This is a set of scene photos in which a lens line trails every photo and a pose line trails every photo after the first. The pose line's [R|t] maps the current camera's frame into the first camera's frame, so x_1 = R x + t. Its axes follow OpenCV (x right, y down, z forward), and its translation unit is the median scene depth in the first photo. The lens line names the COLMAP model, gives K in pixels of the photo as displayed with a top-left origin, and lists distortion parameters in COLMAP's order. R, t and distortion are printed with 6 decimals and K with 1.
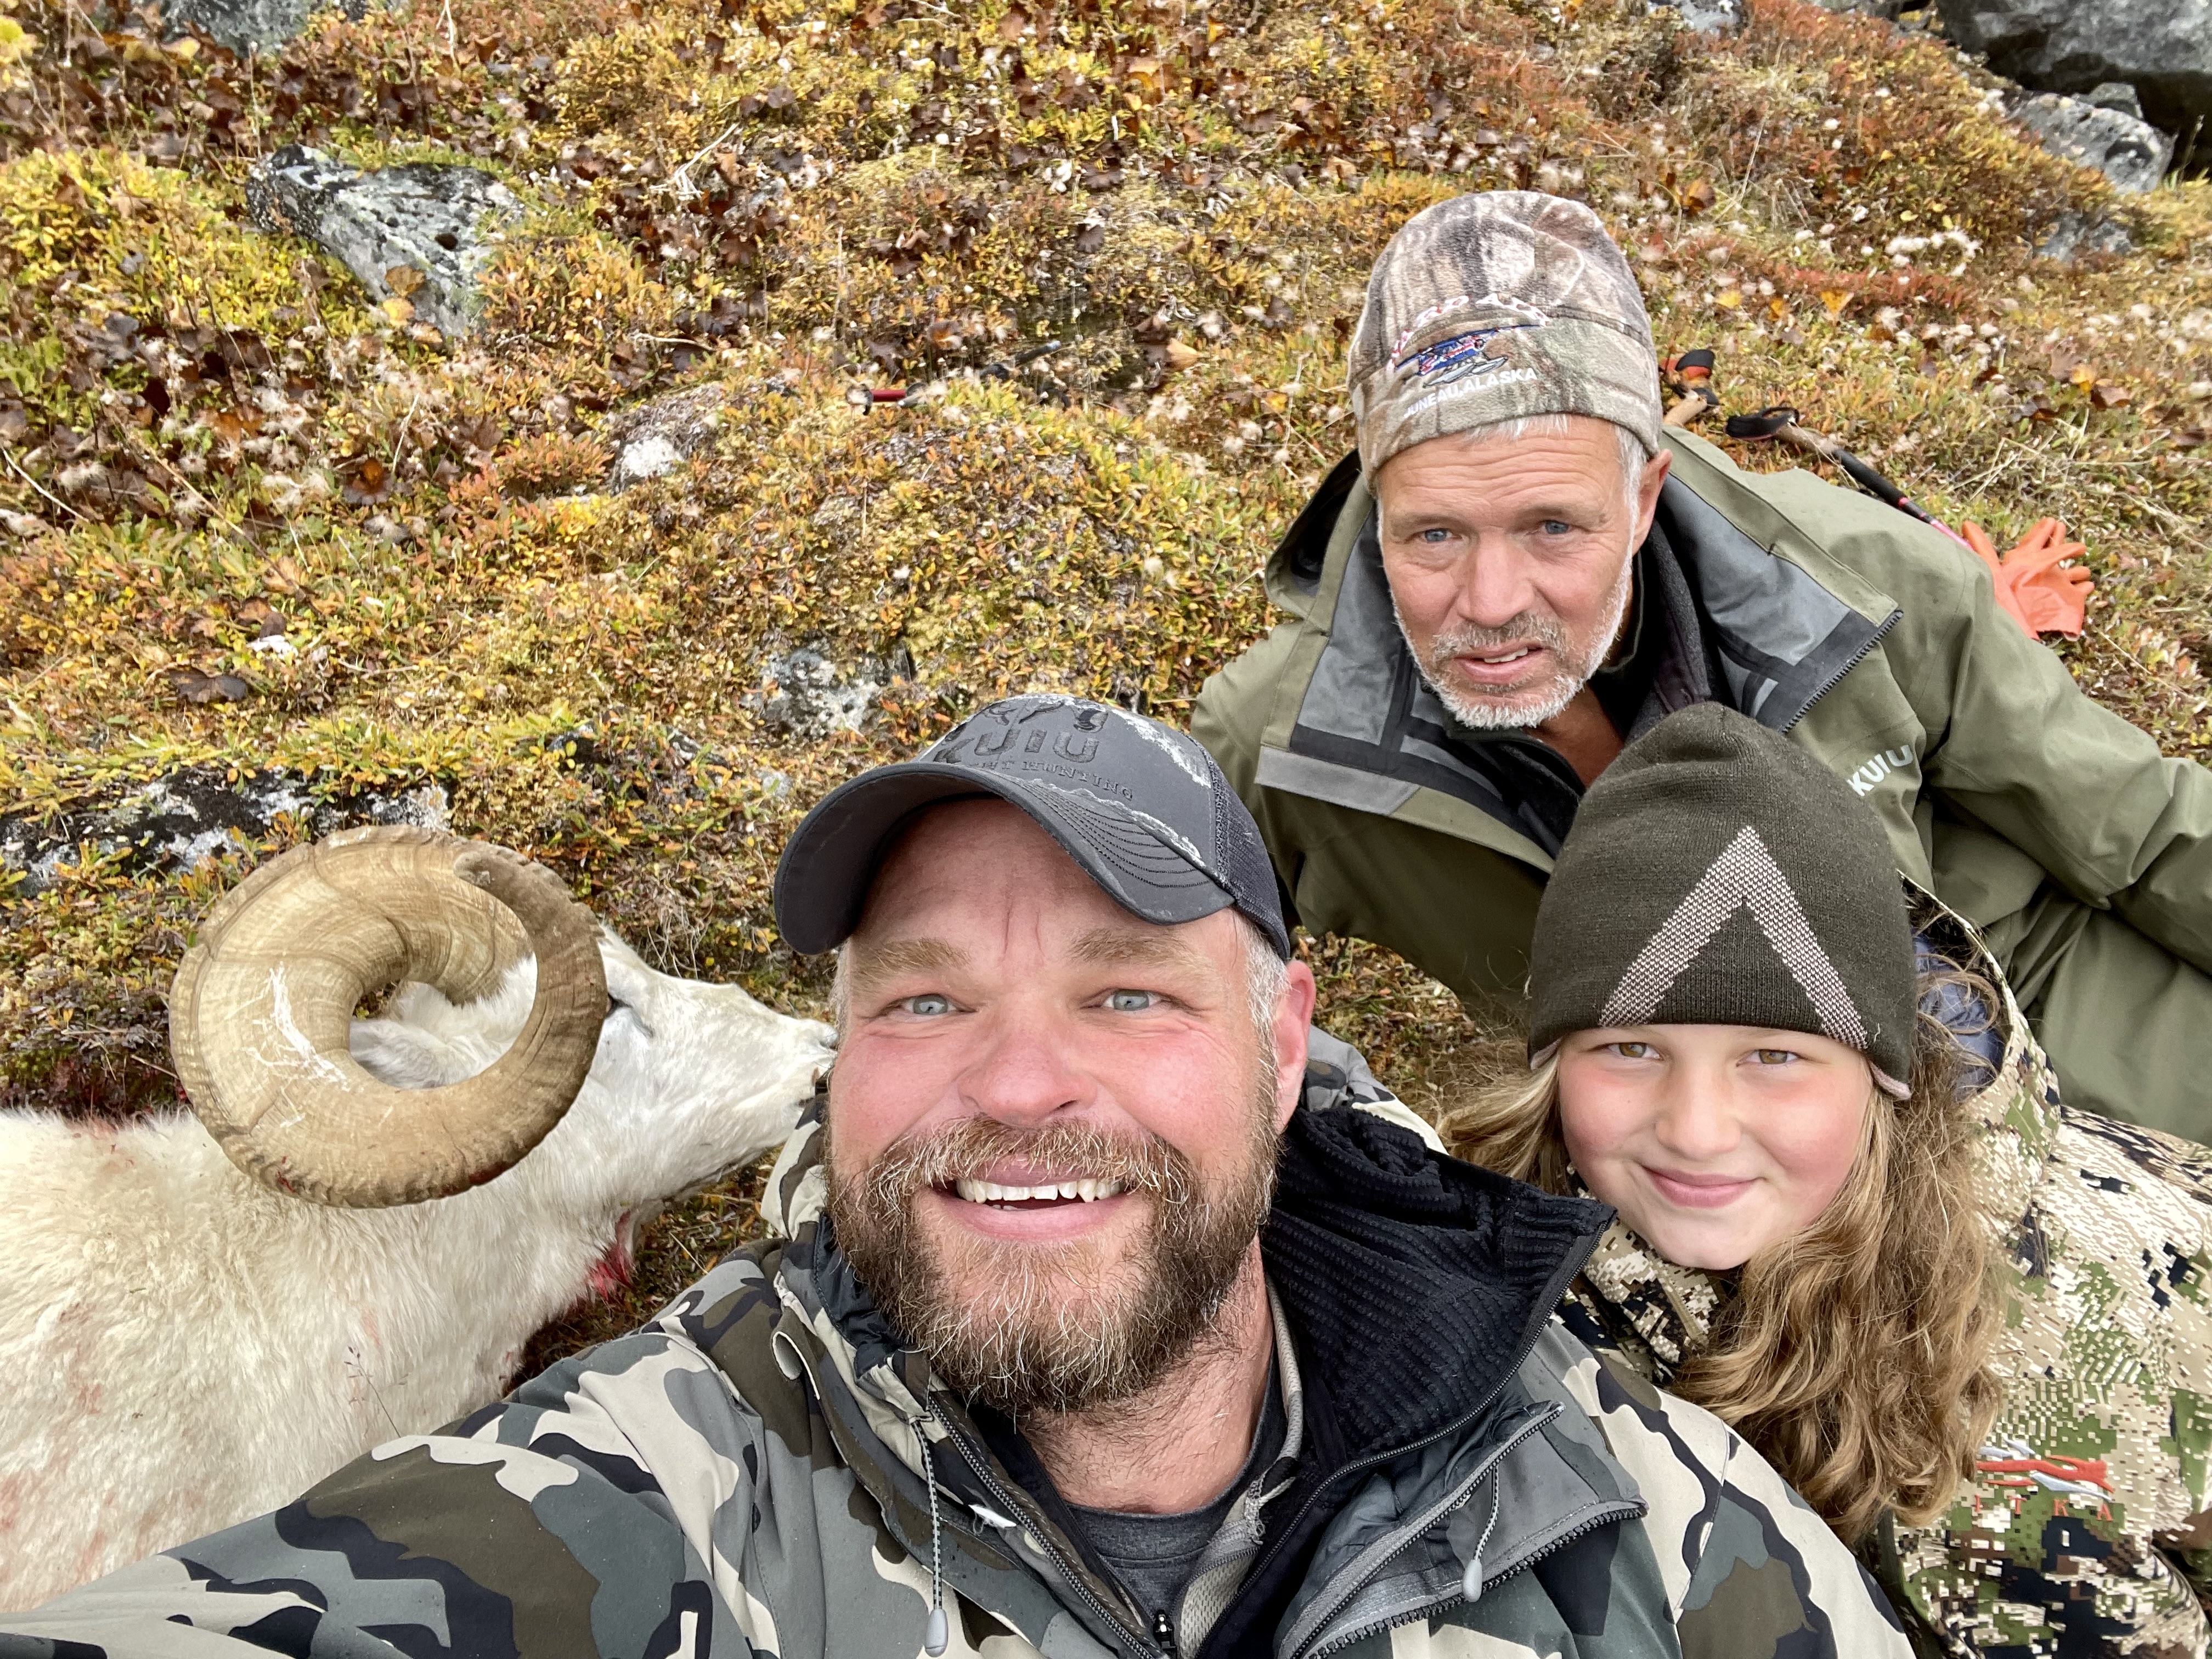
lens RADIAL K [[1517.4, 0, 1104.0], [0, 1517.4, 840.4], [0, 0, 1]] dist [-0.004428, -0.009605]
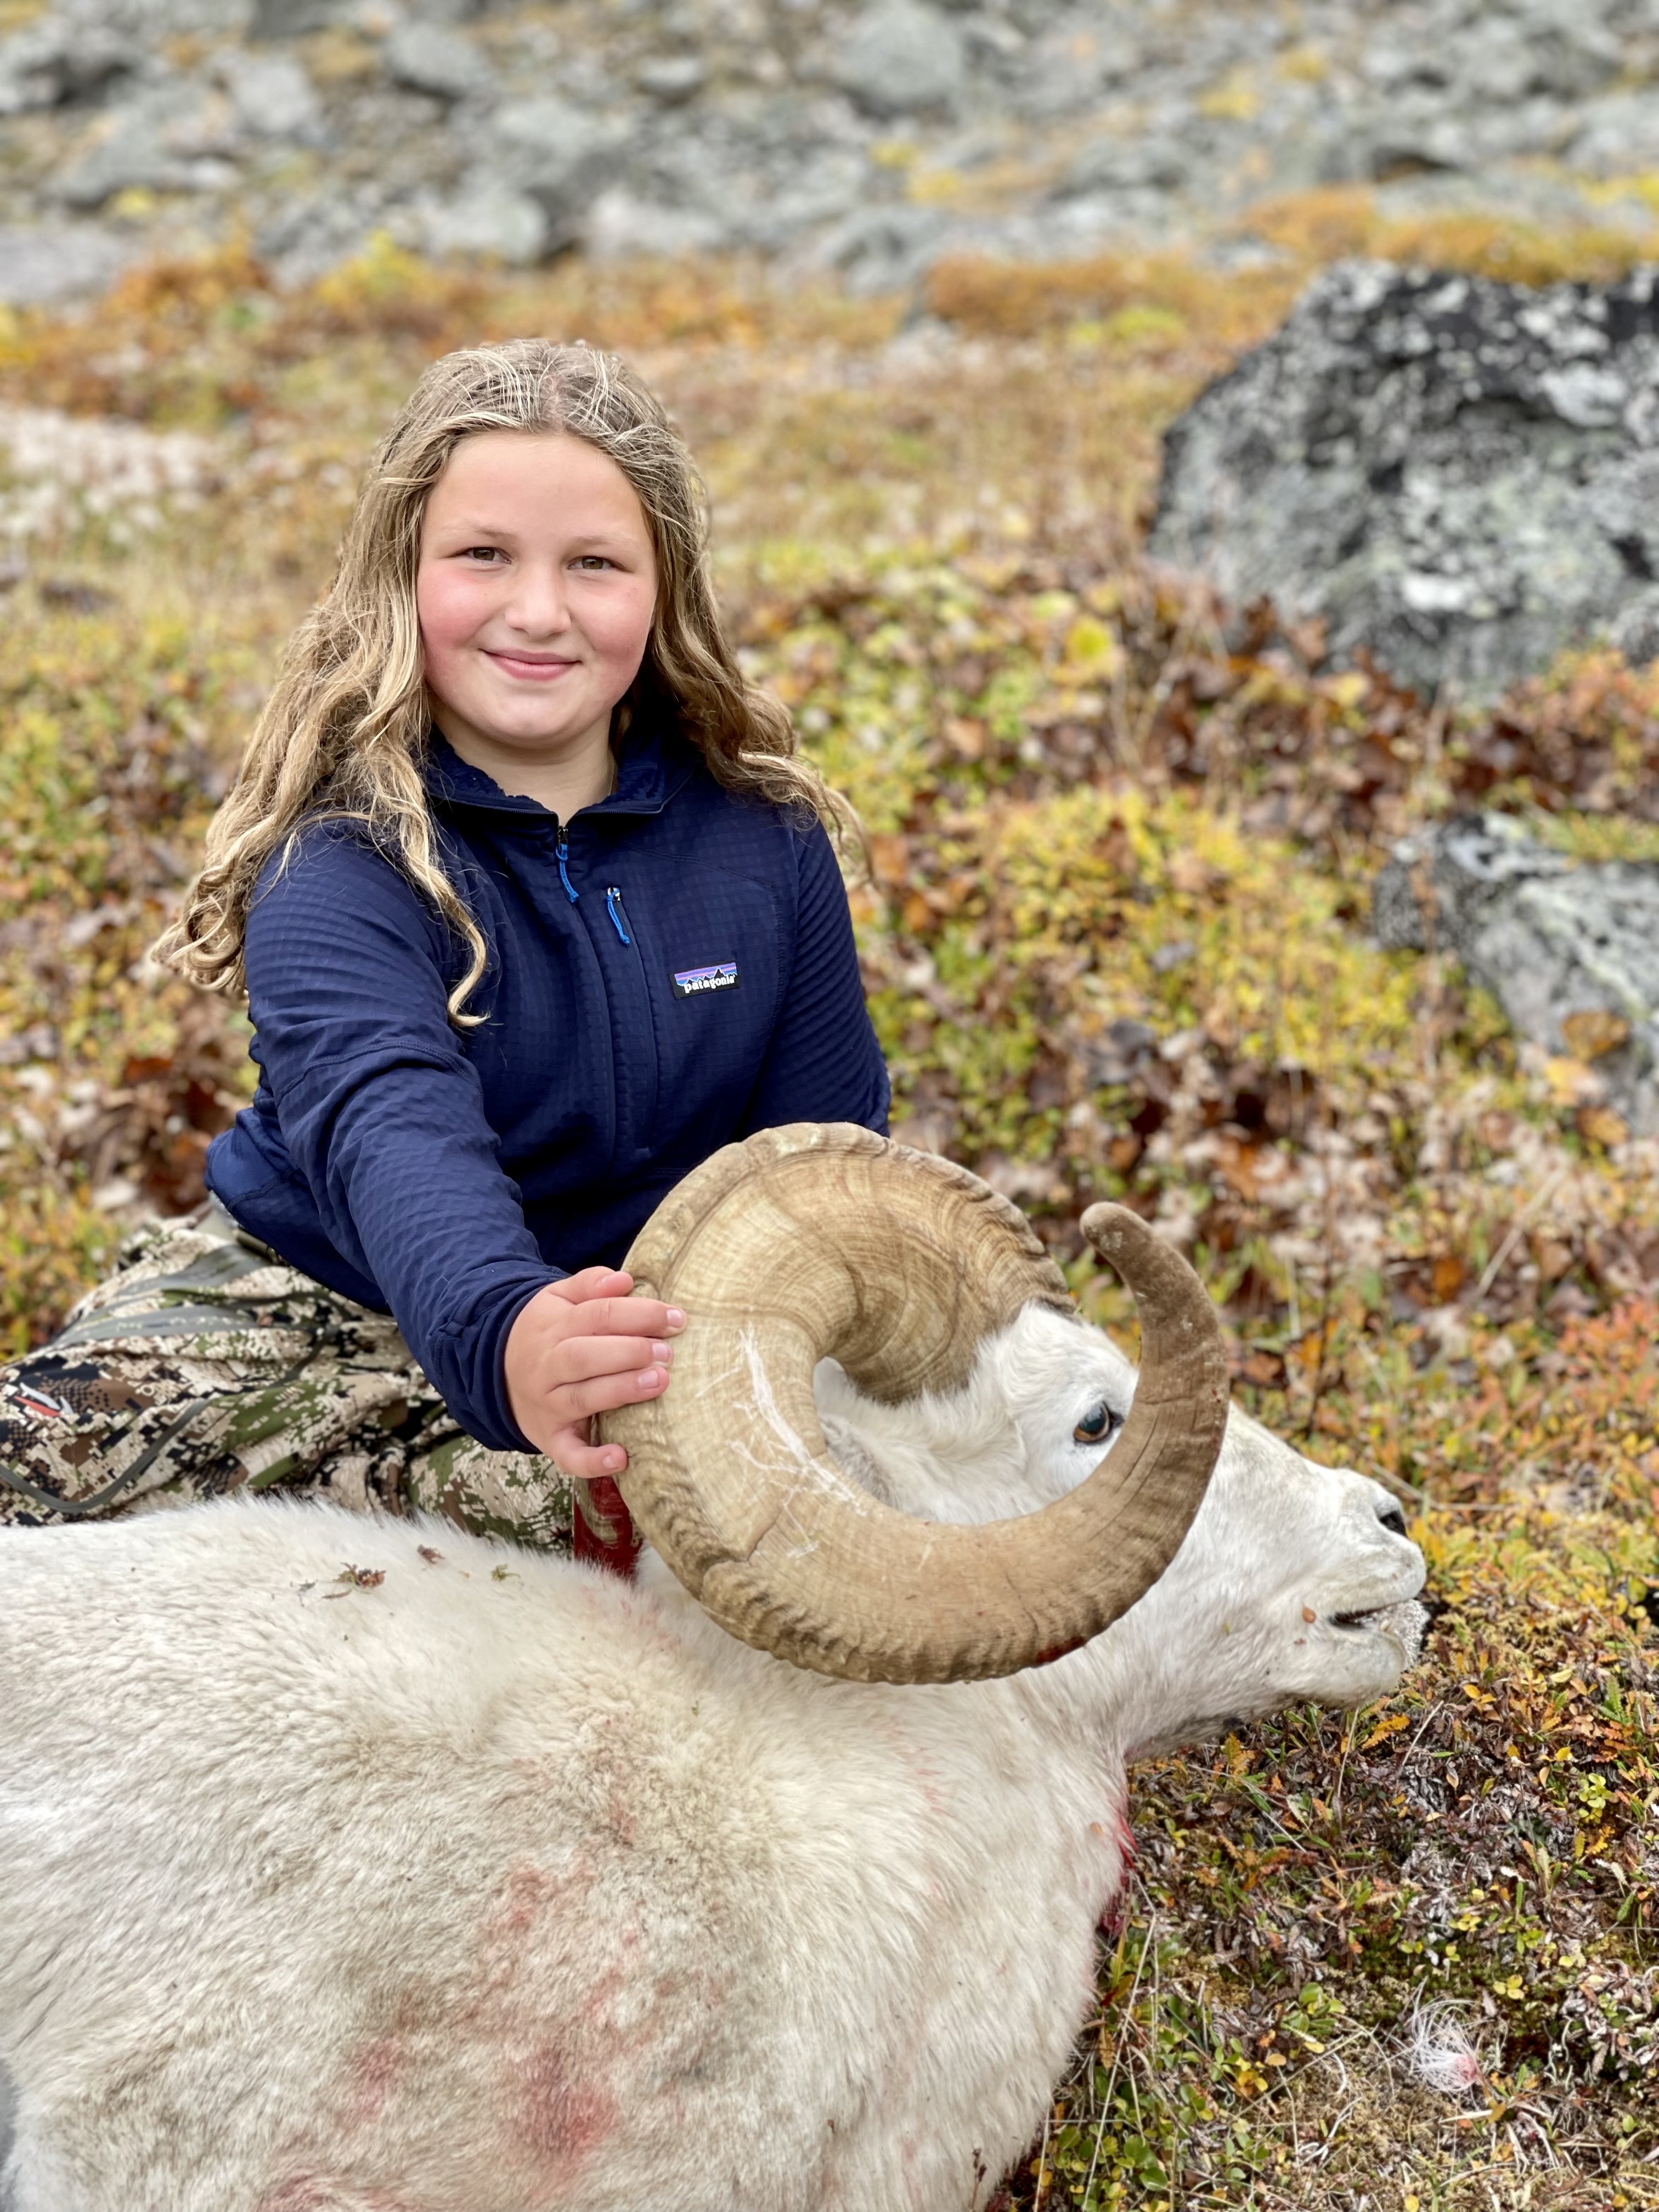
lens RADIAL K [[4014.5, 0, 836.0], [0, 4014.5, 1112.7], [0, 0, 1]] dist [0.202981, 0.000000]
pose [[0.820201, 0.103320, -0.562668, 0.141156], [-0.336770, 0.882275, -0.328902, 0.230162], [0.462446, 0.459256, 0.758438, -0.226766]]
